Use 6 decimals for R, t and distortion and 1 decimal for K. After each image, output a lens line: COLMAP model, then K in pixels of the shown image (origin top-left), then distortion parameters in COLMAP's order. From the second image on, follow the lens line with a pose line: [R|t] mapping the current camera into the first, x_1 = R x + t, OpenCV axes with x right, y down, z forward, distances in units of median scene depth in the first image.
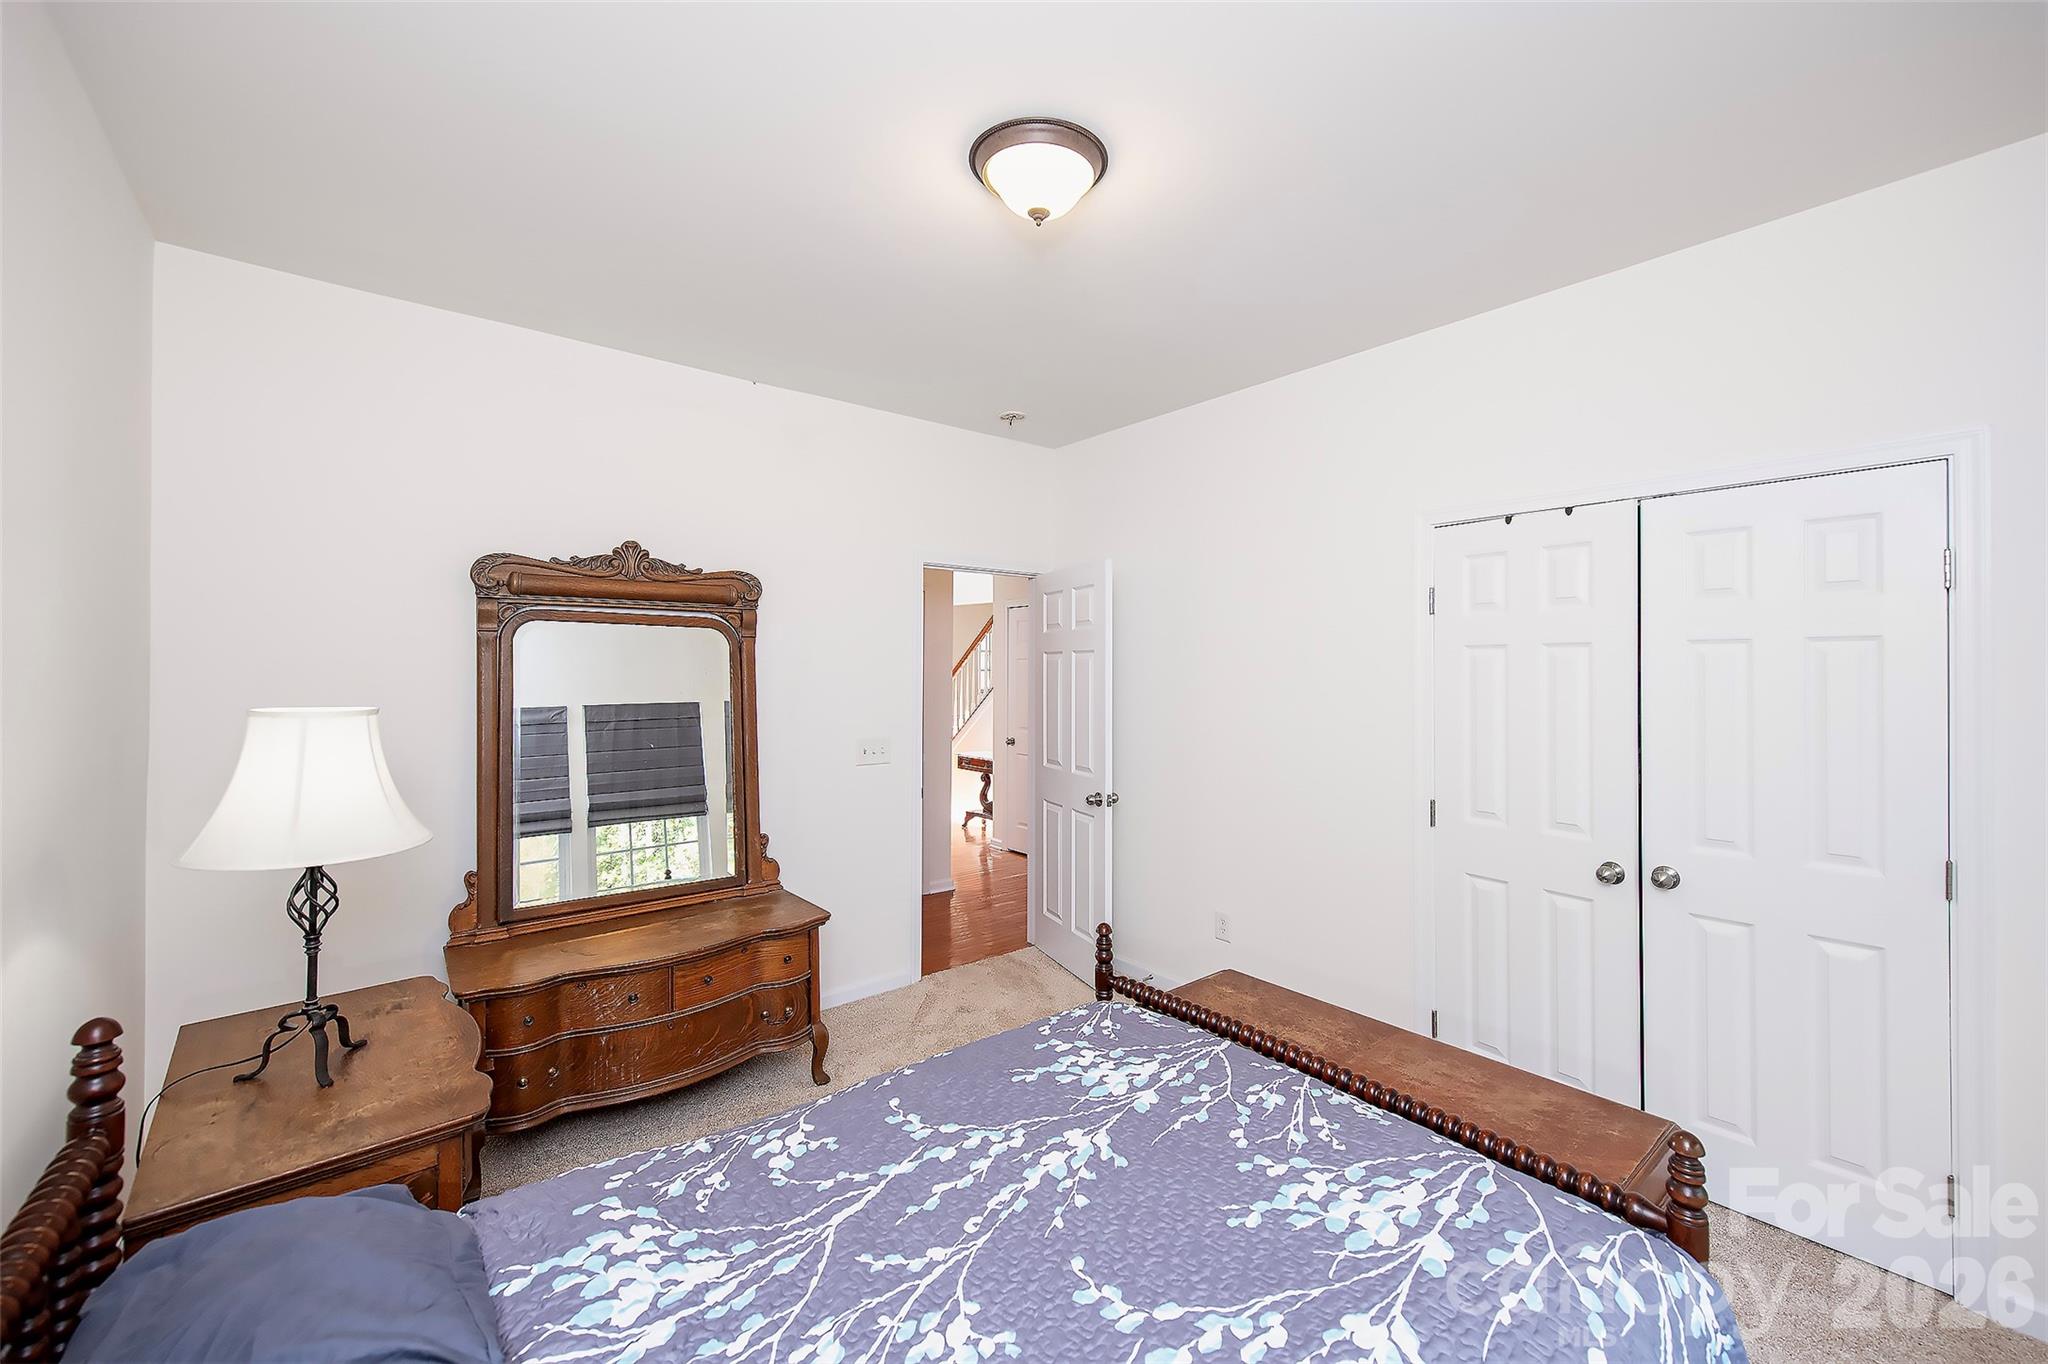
lens RADIAL K [[823.6, 0, 1024.7], [0, 823.6, 671.7], [0, 0, 1]] dist [0.014663, -0.000321]
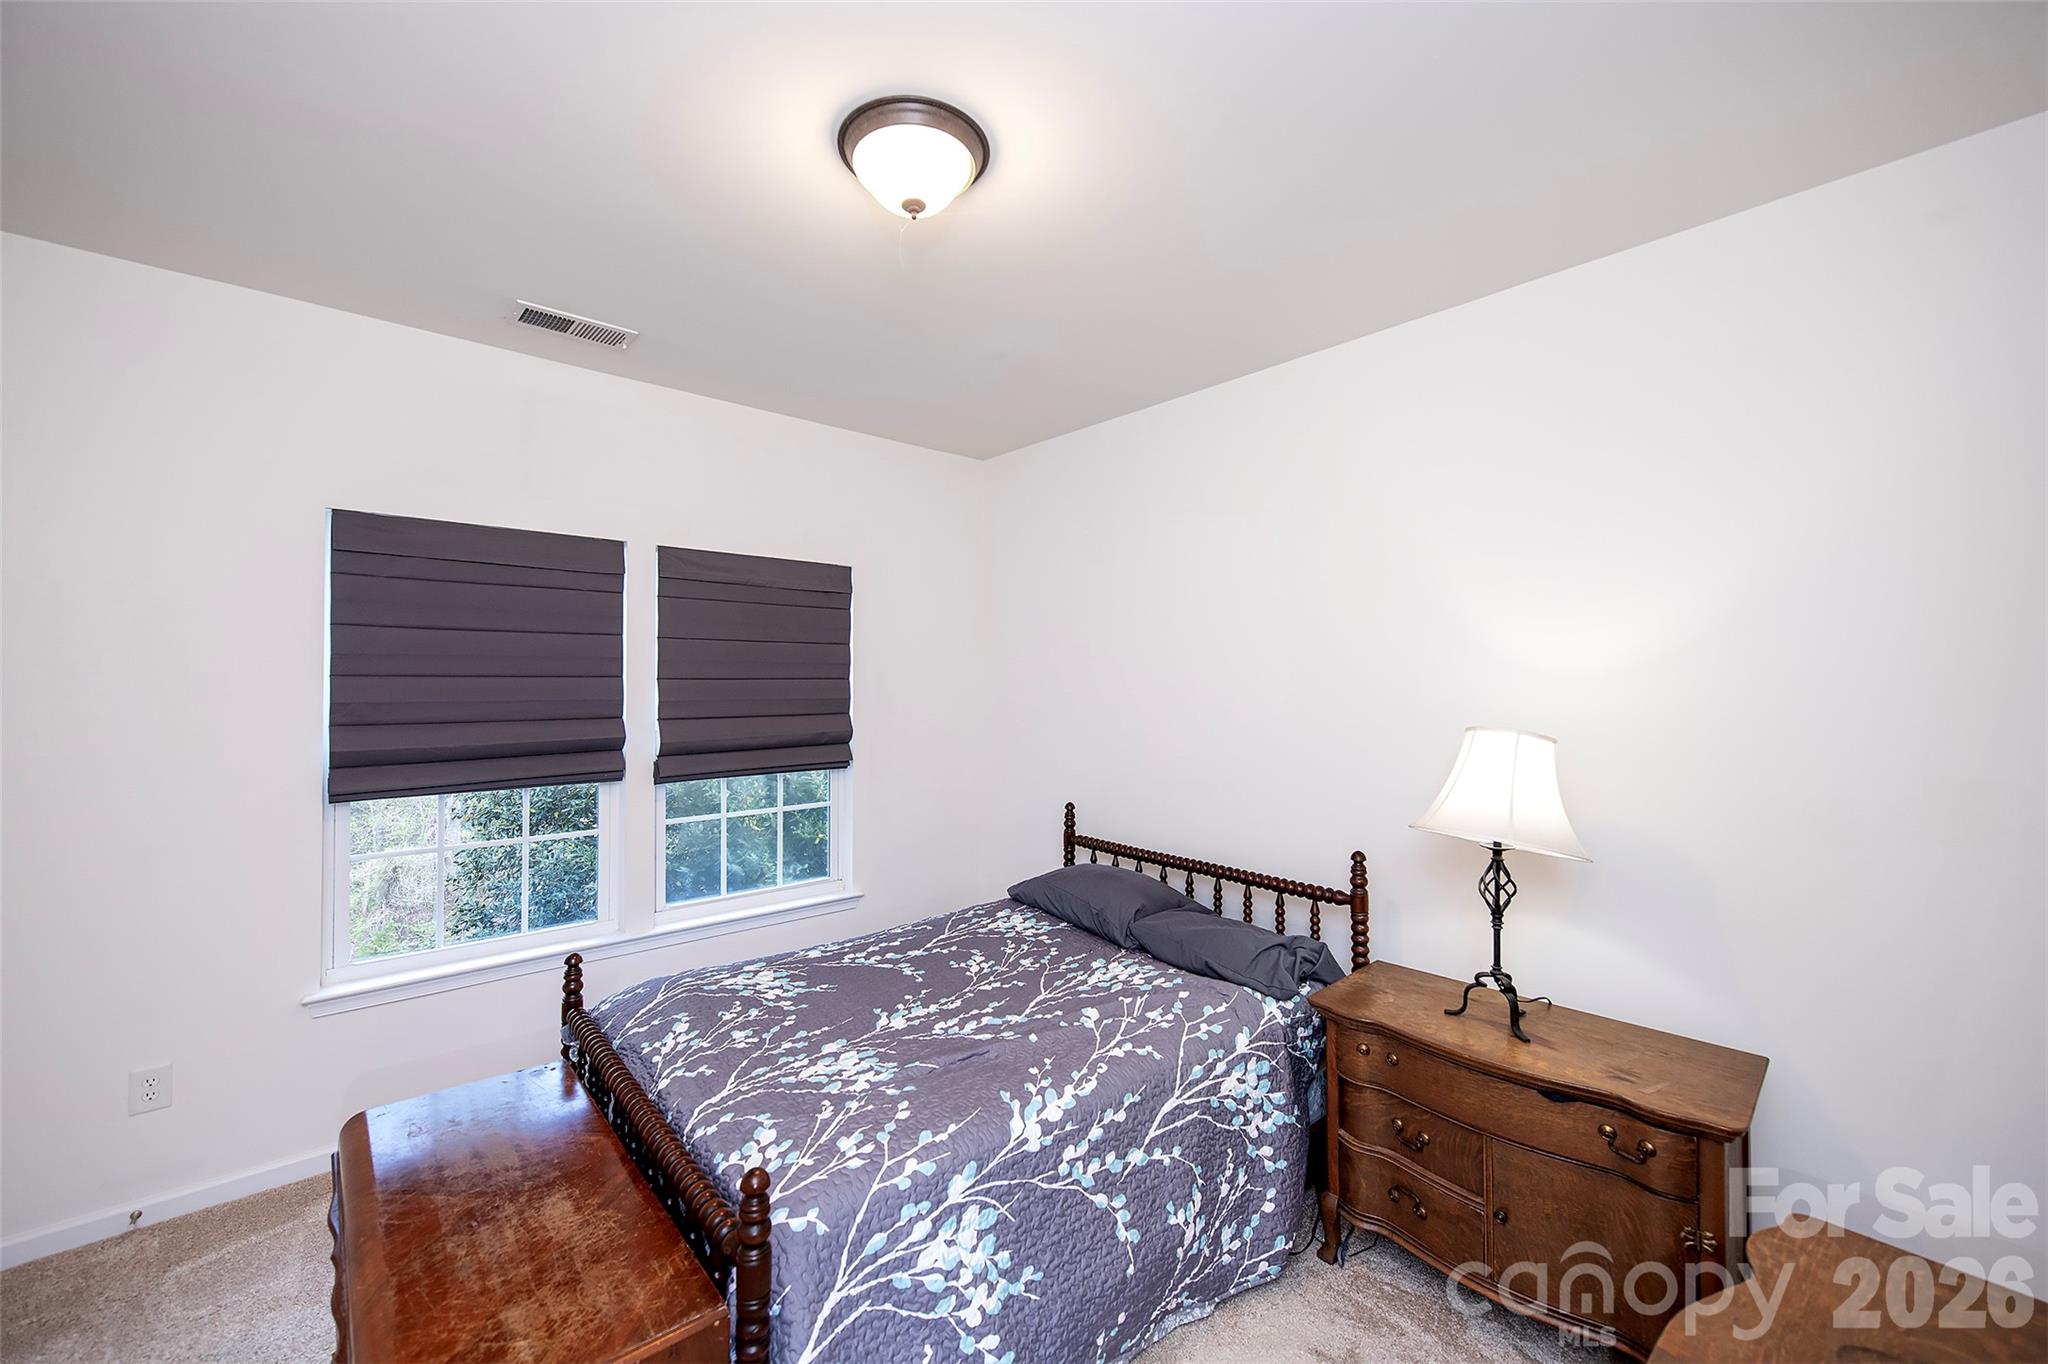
lens RADIAL K [[823.6, 0, 1024.7], [0, 823.6, 671.7], [0, 0, 1]] dist [0.014663, -0.000321]
pose [[-0.999809, -0.000763, -0.019537, -0.134954], [-0.000680, 0.999991, -0.004274, -0.047614], [0.019540, -0.004260, -0.999800, 2.585591]]
